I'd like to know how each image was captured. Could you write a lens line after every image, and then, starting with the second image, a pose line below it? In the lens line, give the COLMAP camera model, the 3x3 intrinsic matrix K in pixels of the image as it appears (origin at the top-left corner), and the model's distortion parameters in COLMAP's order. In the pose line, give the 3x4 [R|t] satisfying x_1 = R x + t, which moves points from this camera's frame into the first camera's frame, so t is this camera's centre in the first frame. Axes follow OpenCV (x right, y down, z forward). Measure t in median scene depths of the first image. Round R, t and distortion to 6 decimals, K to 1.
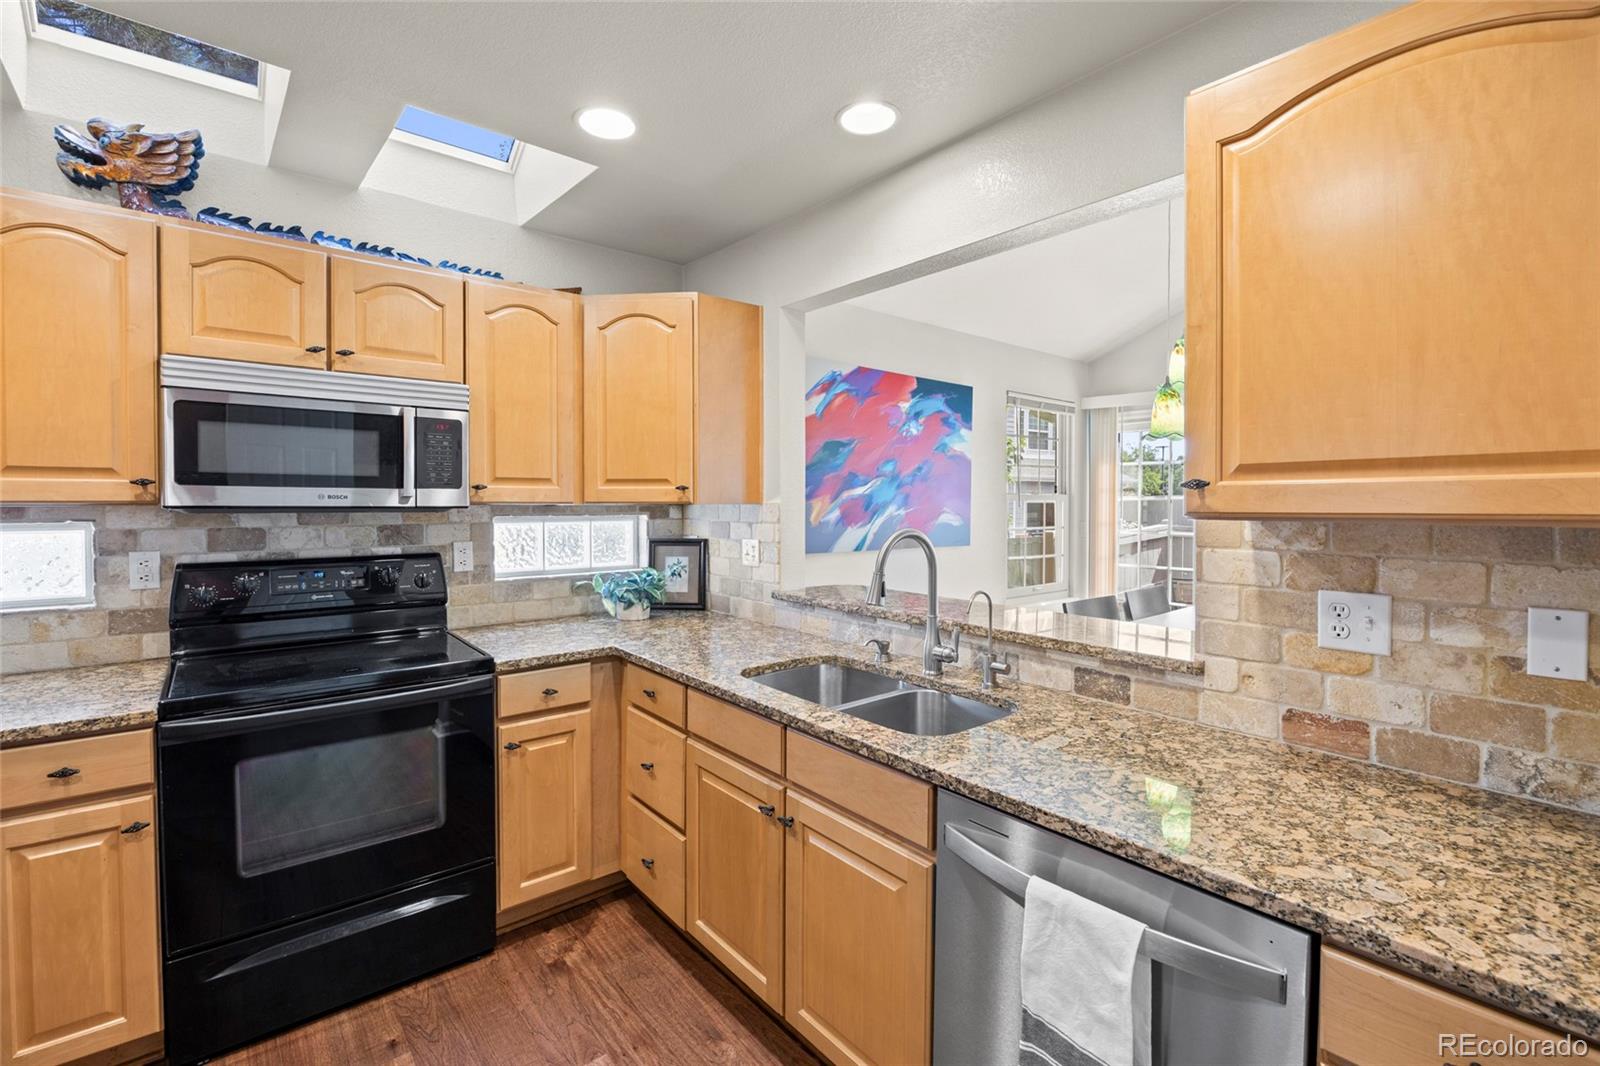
lens RADIAL K [[712.8, 0, 801.1], [0, 712.8, 514.5], [0, 0, 1]] dist [-0.012096, 0.000527]
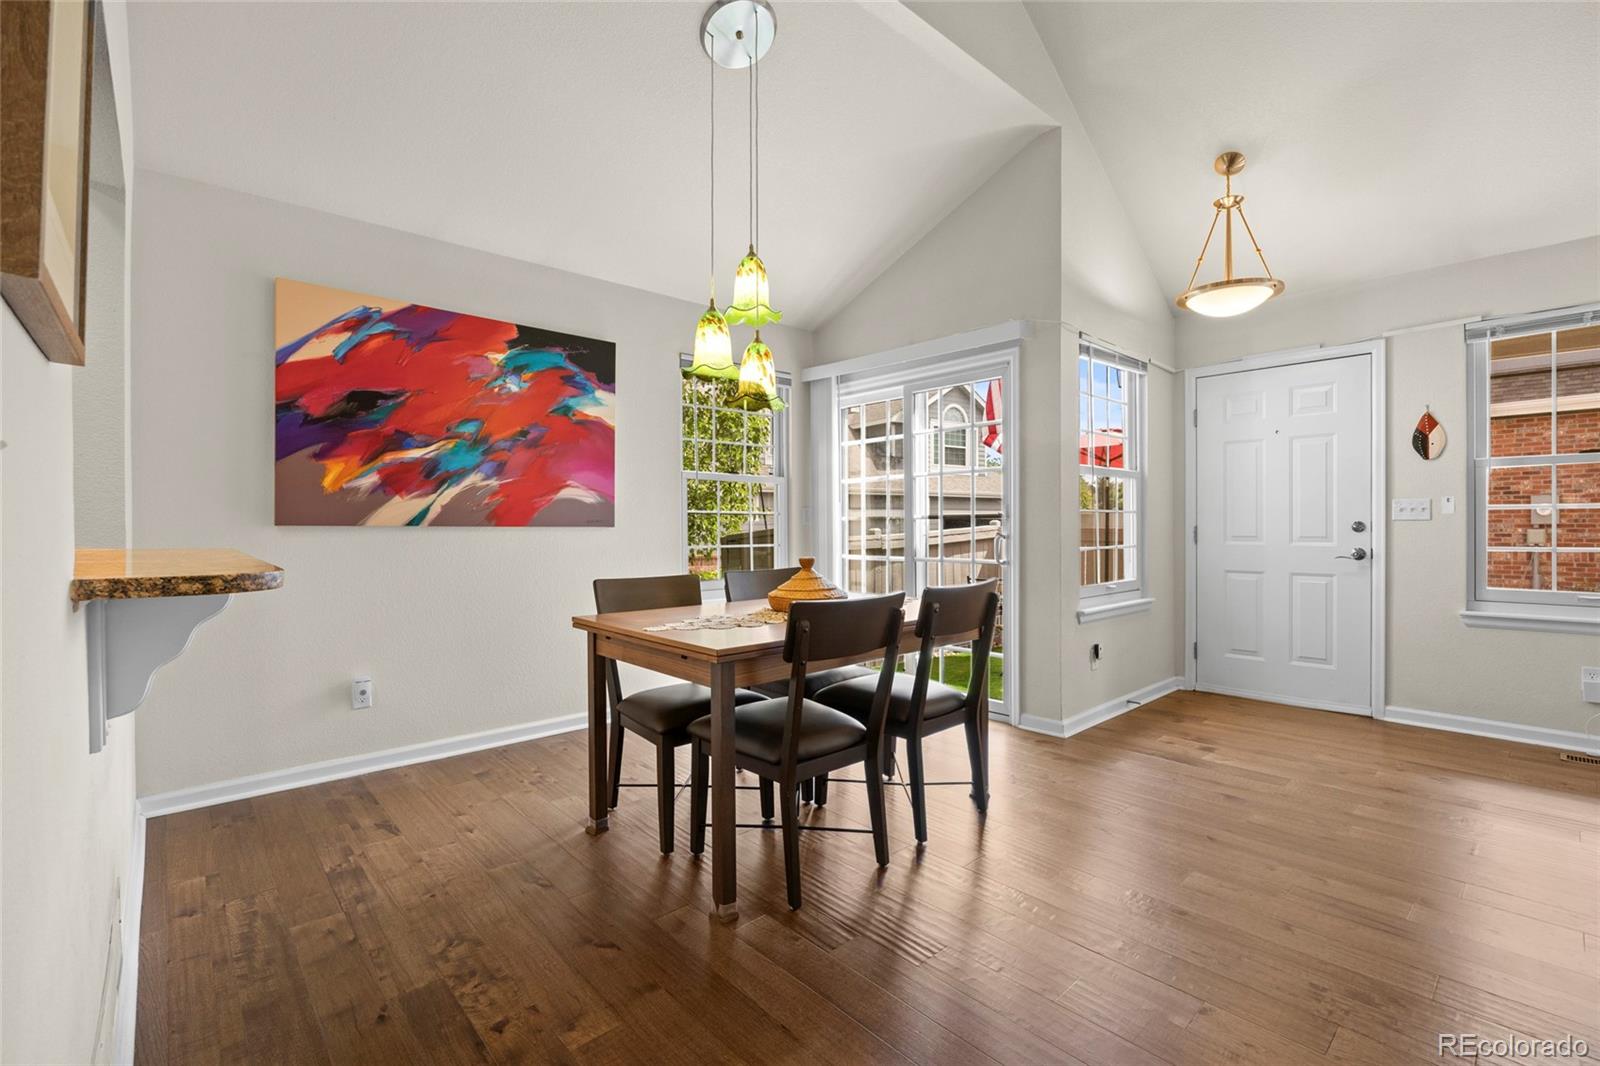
lens RADIAL K [[709.5, 0, 803.5], [0, 709.5, 526.8], [0, 0, 1]] dist [-0.014957, 0.000794]
pose [[0.998868, -0.005182, 0.047285, 0.970375], [0.005956, 0.999850, -0.016236, 0.134071], [-0.047194, 0.016499, 0.998749, 0.308450]]
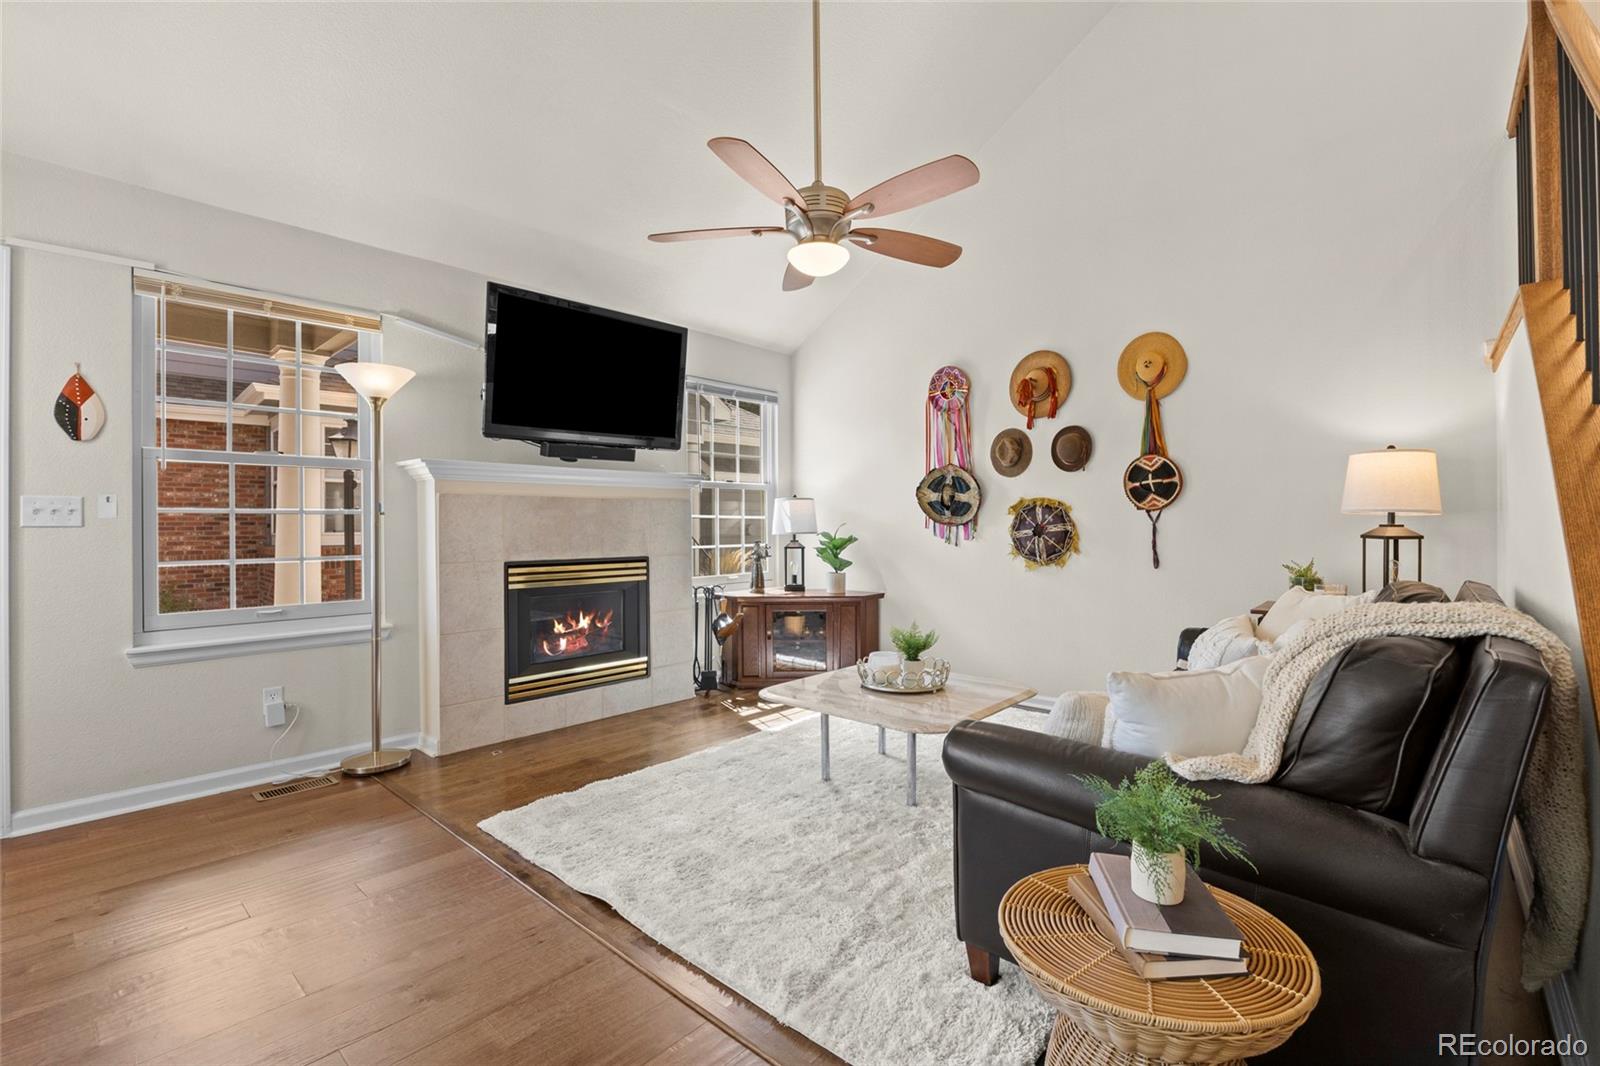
lens RADIAL K [[709.5, 0, 803.5], [0, 709.5, 526.8], [0, 0, 1]] dist [-0.014957, 0.000794]
pose [[-0.148780, -0.000537, 0.988870, 1.223898], [0.023689, 0.999711, 0.004106, 0.122264], [-0.988586, 0.024036, -0.148725, 0.945378]]
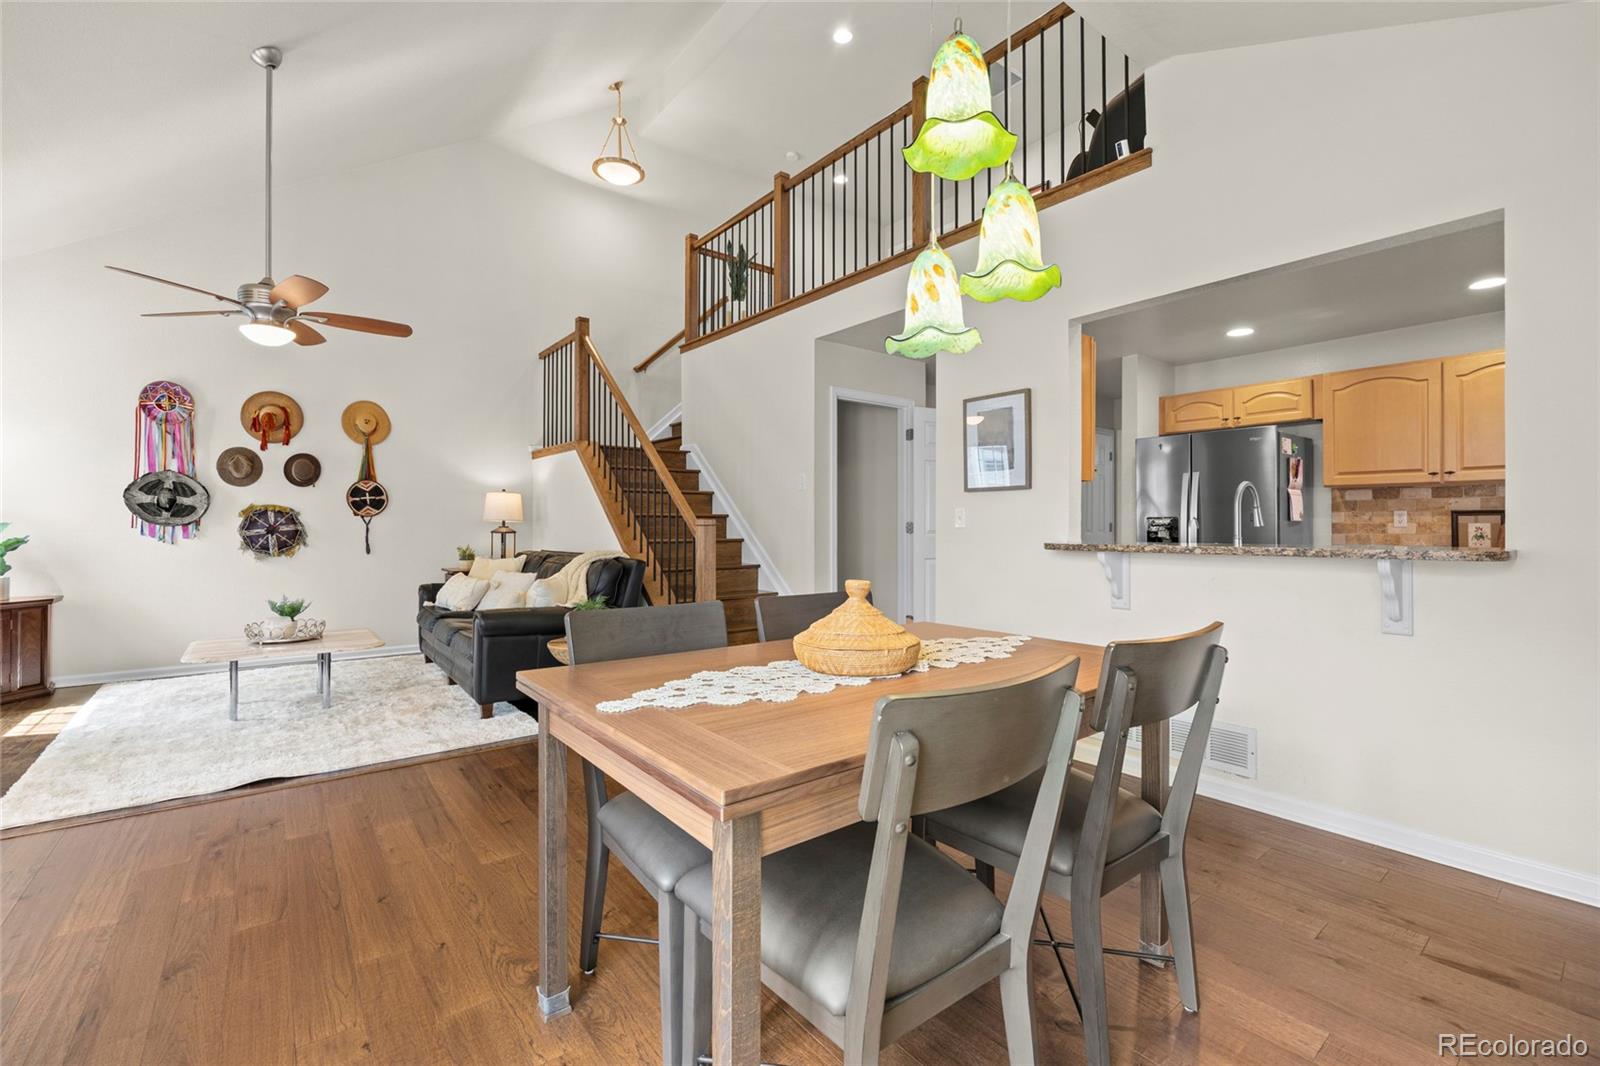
lens RADIAL K [[679.0, 0, 801.7], [0, 679.0, 522.4], [0, 0, 1]] dist [-0.010300, -0.000530]
pose [[-0.999576, -0.001793, 0.029051, 1.085195], [-0.001360, 0.999888, 0.014923, 0.088525], [-0.029074, 0.014877, -0.999467, 2.468829]]
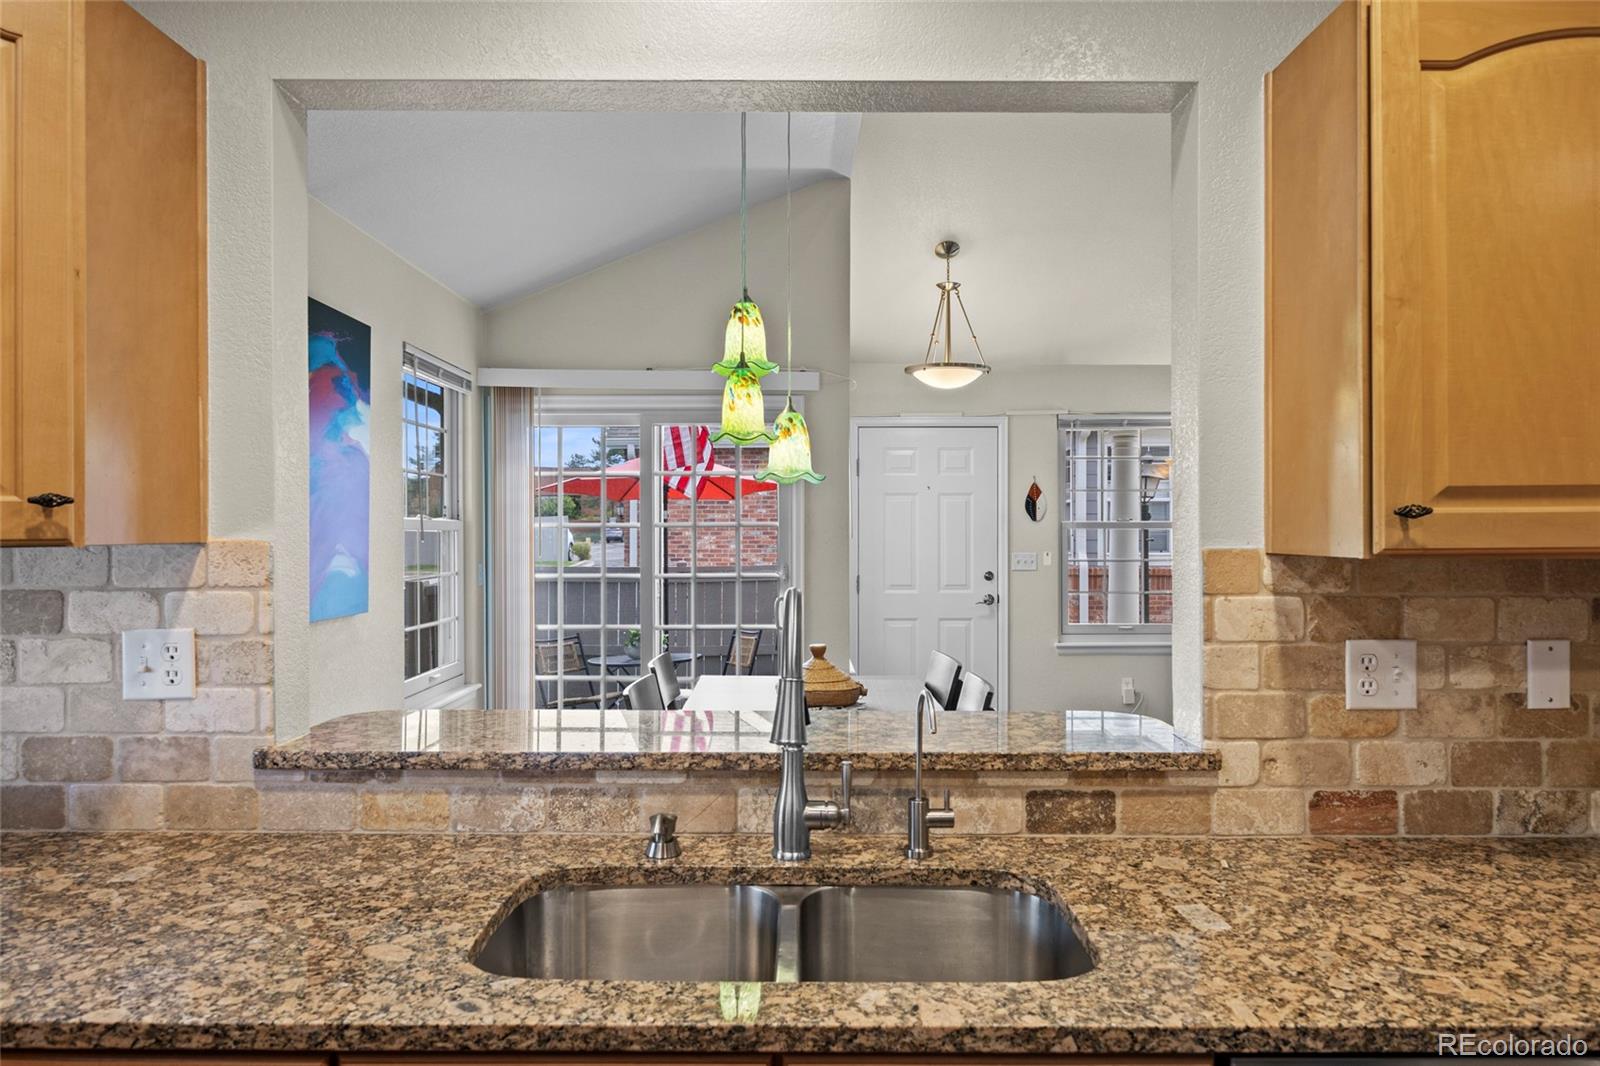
lens RADIAL K [[1065.8, 0, 802.7], [0, 1065.8, 527.0], [0, 0, 1]] dist [-0.003235, -0.000815]
pose [[0.632533, -0.000994, 0.774533, -0.434445], [0.016860, 0.999780, -0.012486, -0.014046], [-0.774350, 0.020957, 0.632410, 0.485725]]
